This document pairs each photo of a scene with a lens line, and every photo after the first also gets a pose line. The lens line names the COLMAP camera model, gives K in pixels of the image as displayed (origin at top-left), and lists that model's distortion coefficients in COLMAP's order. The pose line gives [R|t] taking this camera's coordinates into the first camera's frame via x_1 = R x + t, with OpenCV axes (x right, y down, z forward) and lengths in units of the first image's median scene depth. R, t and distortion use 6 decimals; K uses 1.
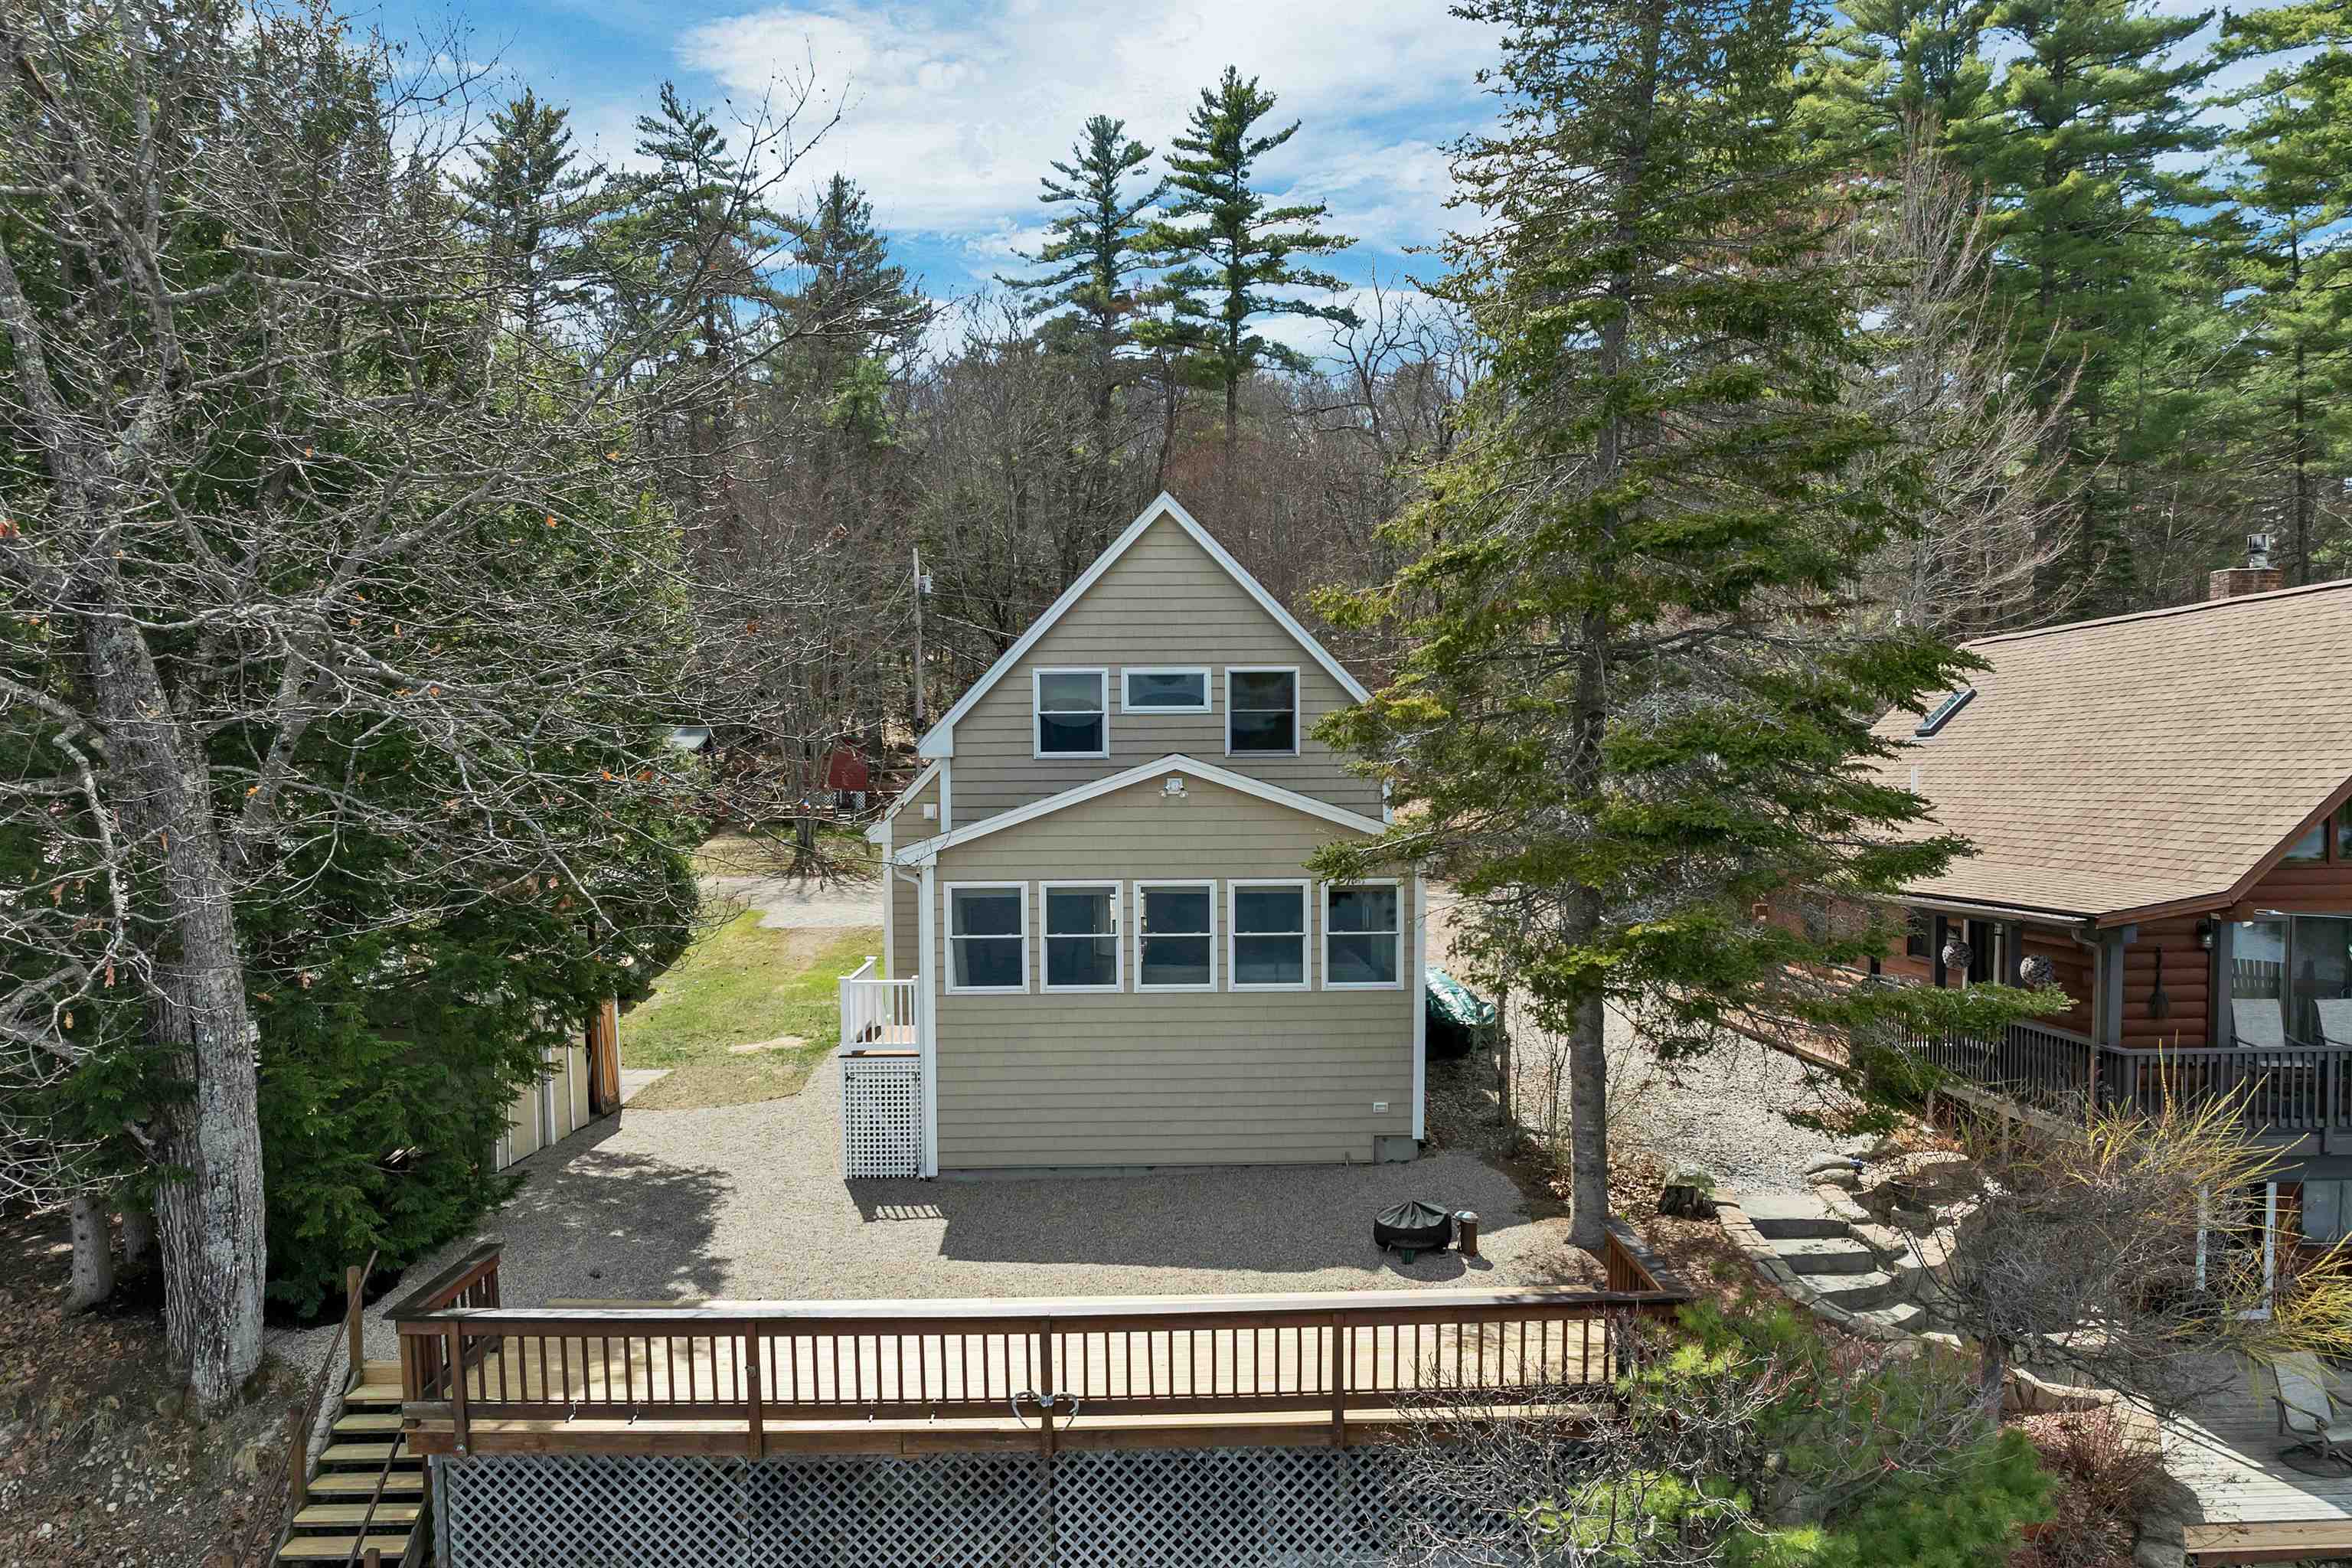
lens RADIAL K [[1719.4, 0, 1176.3], [0, 1719.4, 847.0], [0, 0, 1]] dist [-0.022603, -0.001755]
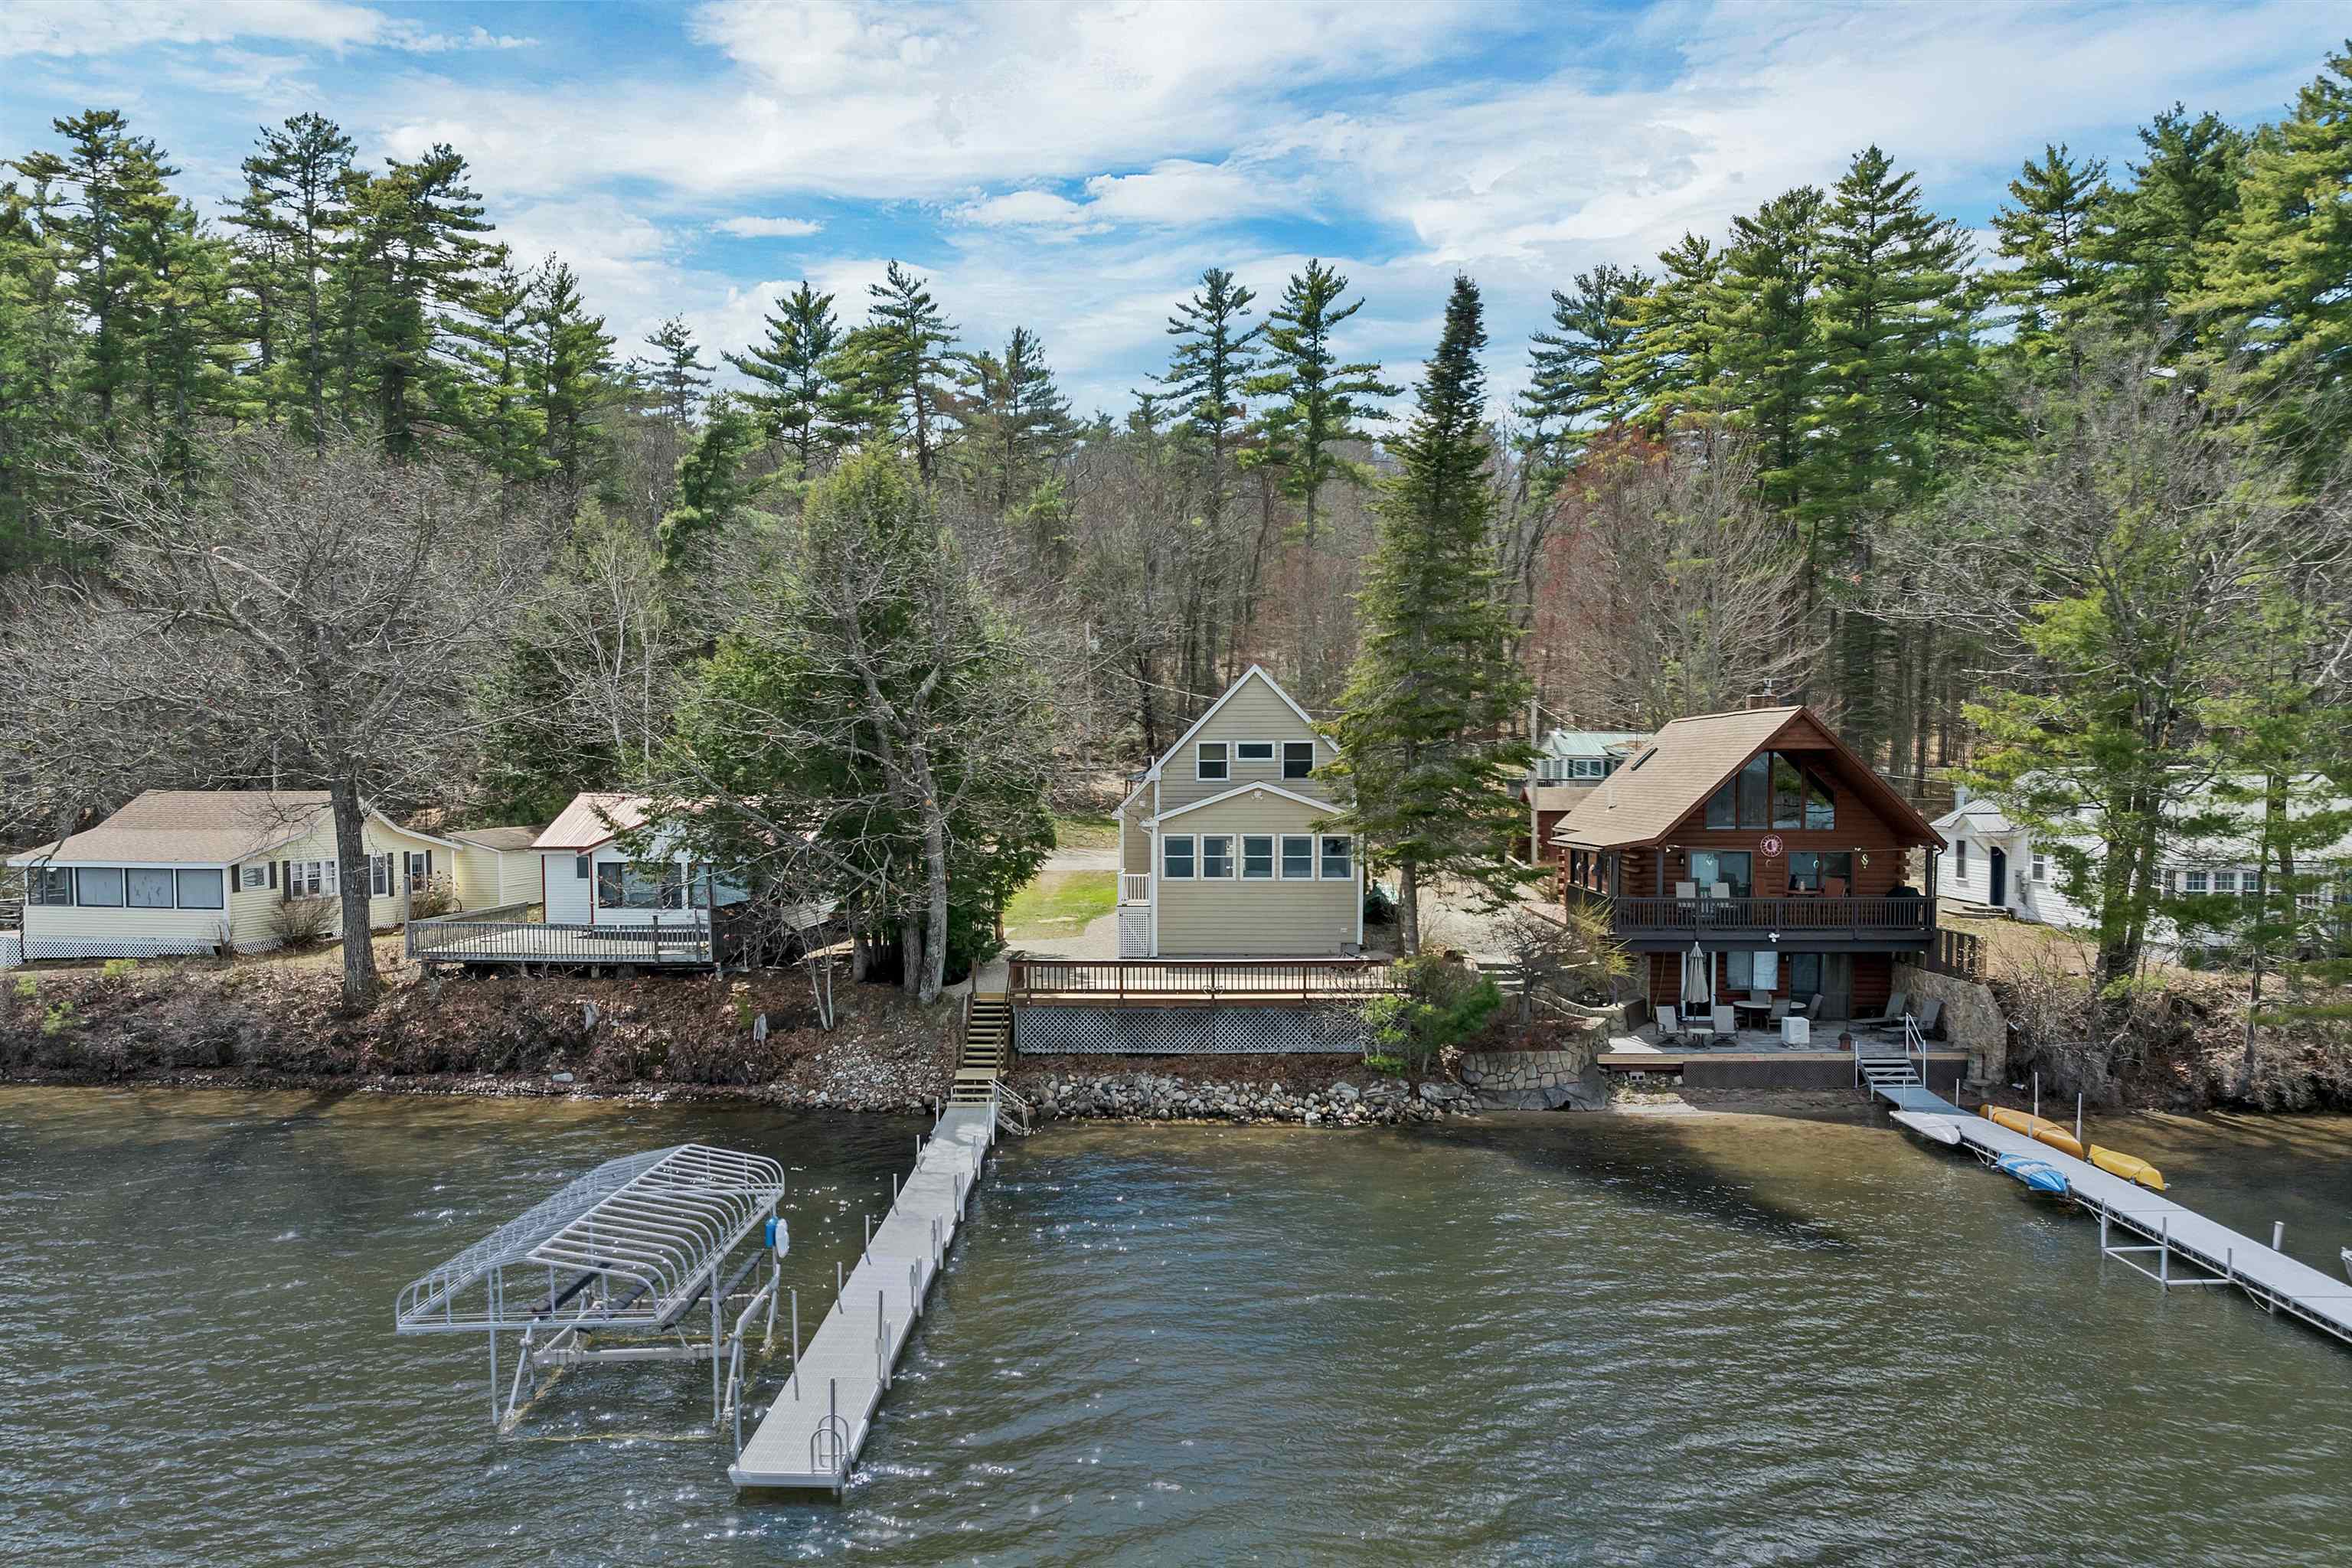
lens RADIAL K [[1651.4, 0, 1176.0], [0, 1651.4, 784.0], [0, 0, 1]] dist [-0.058074, 0.033771]
pose [[0.998182, 0.008489, -0.059678, 0.005196], [-0.010528, 0.999369, -0.033933, 0.006801], [0.059352, 0.034500, 0.997641, -0.301551]]
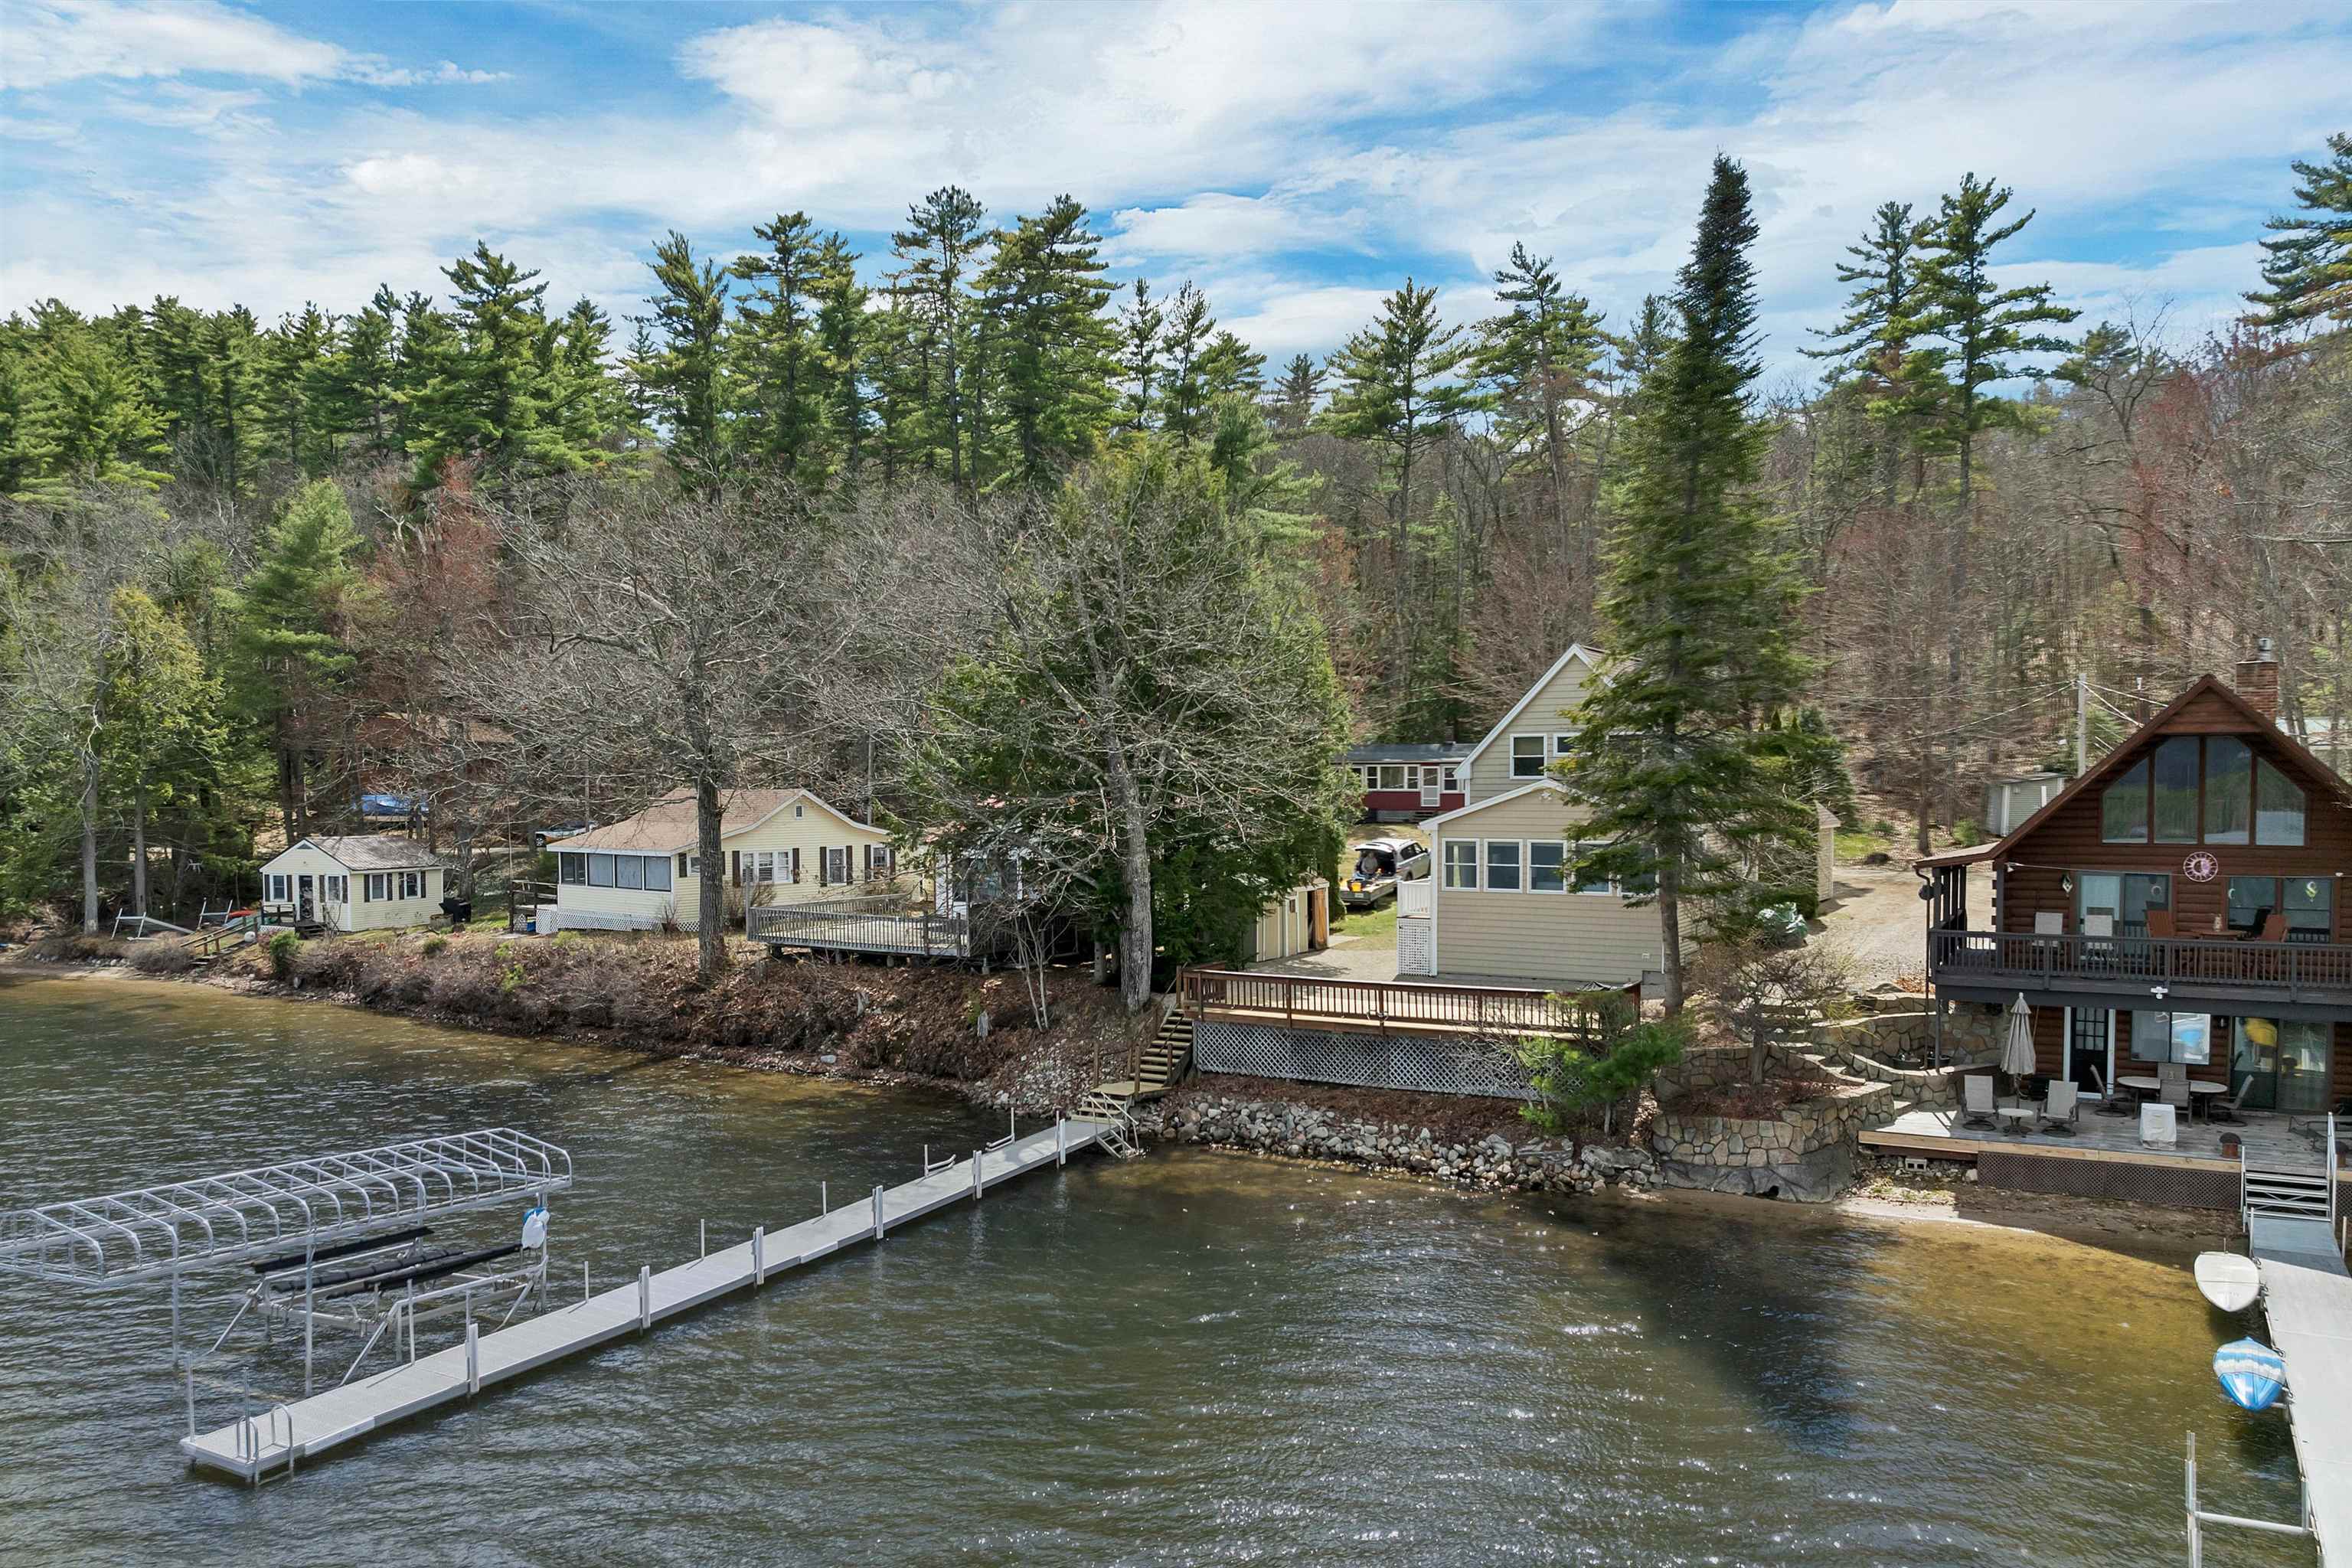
lens RADIAL K [[1651.4, 0, 1176.0], [0, 1651.4, 784.0], [0, 0, 1]] dist [-0.058074, 0.033771]
pose [[0.855012, 0.008582, -0.518537, 0.149967], [-0.025695, 0.999336, -0.025830, 0.003473], [0.517971, 0.035409, 0.854665, -0.216740]]
